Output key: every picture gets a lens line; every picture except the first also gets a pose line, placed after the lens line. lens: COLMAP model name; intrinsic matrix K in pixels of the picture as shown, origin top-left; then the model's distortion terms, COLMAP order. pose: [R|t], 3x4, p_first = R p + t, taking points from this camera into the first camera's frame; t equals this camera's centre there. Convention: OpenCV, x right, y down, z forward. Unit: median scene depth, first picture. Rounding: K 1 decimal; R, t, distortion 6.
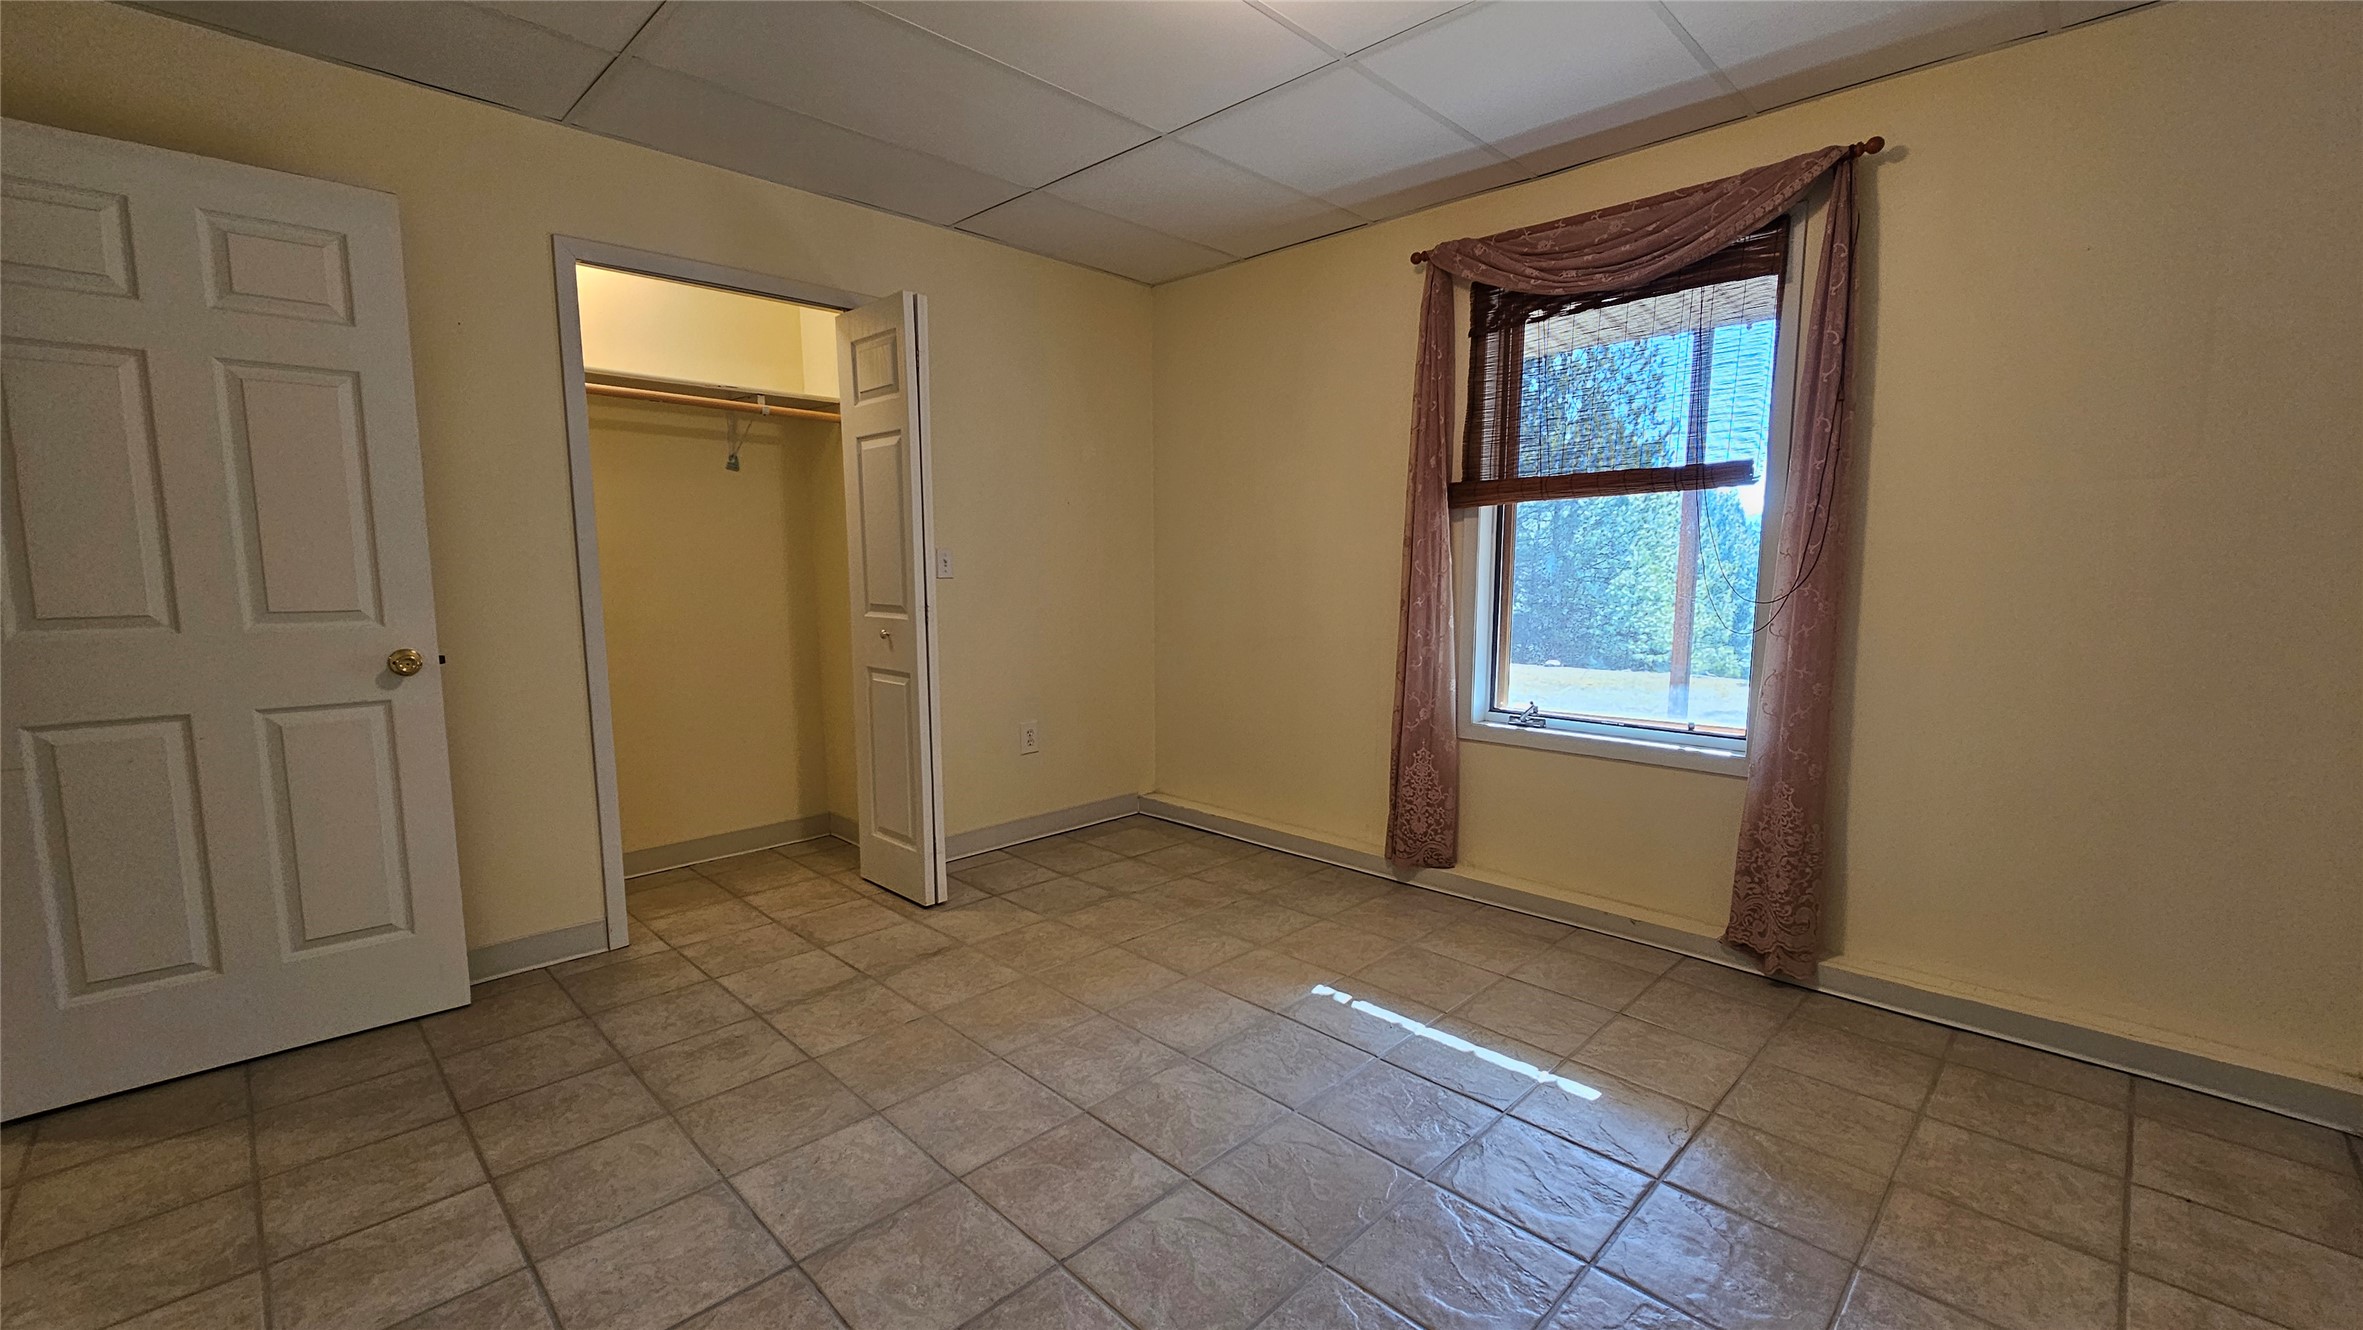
lens RADIAL K [[964.2, 0, 1180.4], [0, 964.2, 679.6], [0, 0, 1]] dist [0.000480, -0.000103]
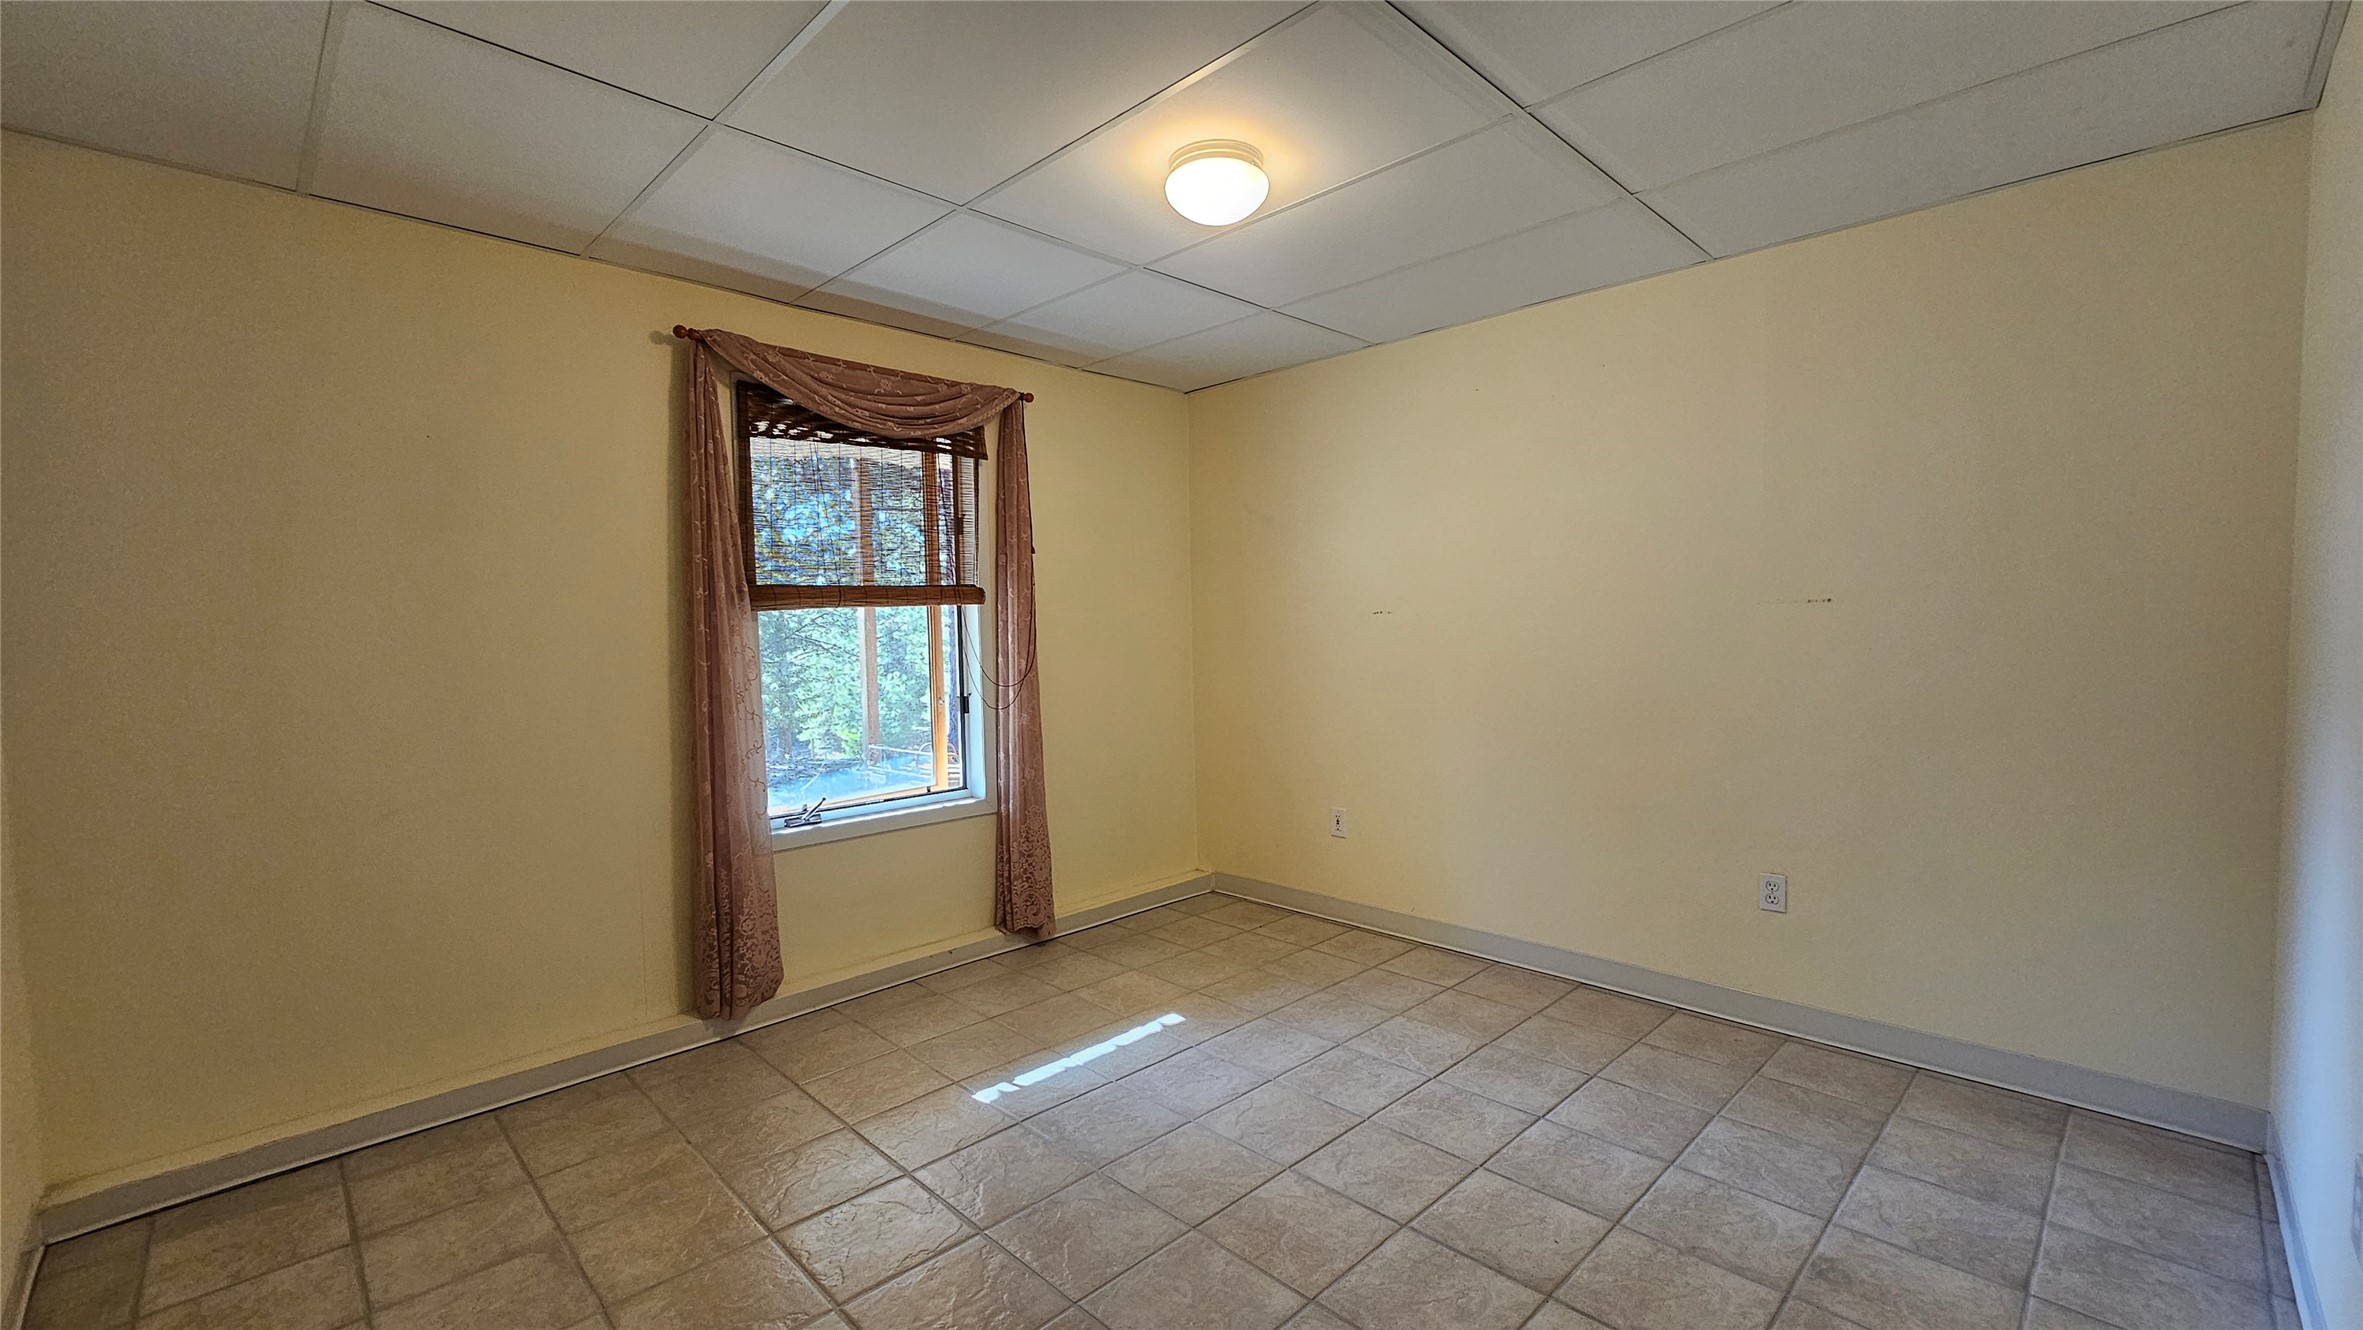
lens RADIAL K [[964.2, 0, 1180.4], [0, 964.2, 679.6], [0, 0, 1]] dist [0.000480, -0.000103]
pose [[0.007063, -0.048409, 0.998803, -0.740748], [0.144415, 0.988406, 0.046884, -0.107004], [-0.989492, 0.143911, 0.013972, 0.652581]]
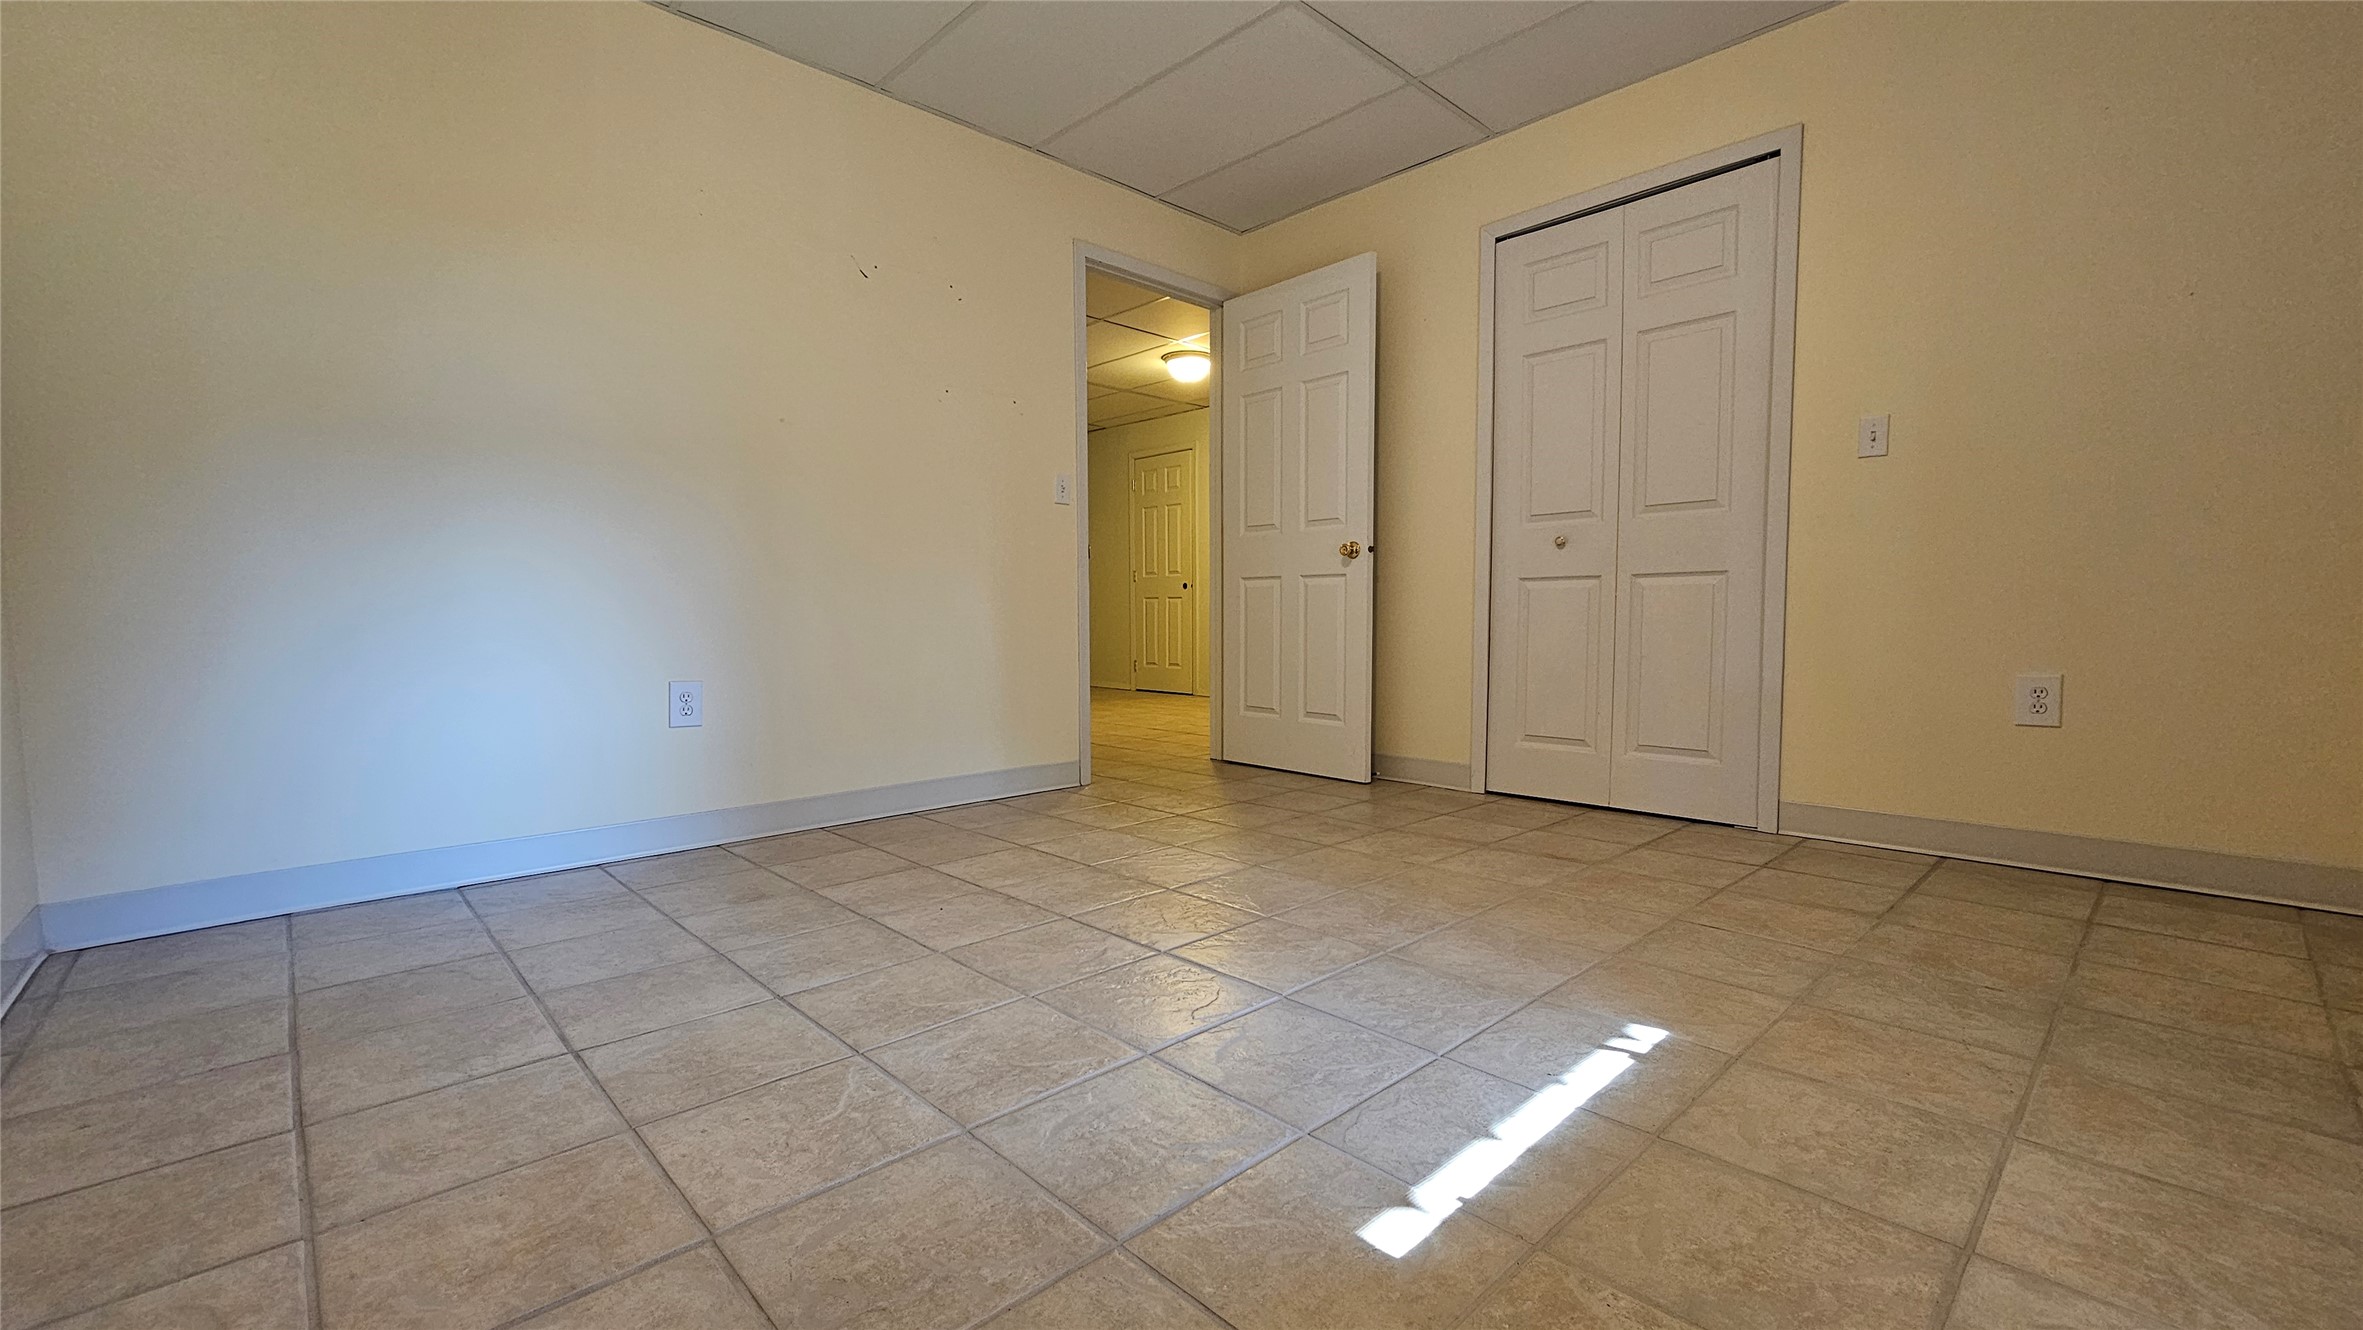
lens RADIAL K [[951.3, 0, 1170.2], [0, 951.3, 676.1], [0, 0, 1]] dist [0.000751, 0.000037]
pose [[-0.029855, 0.067074, -0.997301, 0.640854], [-0.120808, 0.990190, 0.070212, 0.094509], [0.992227, 0.122578, -0.021459, 0.630731]]
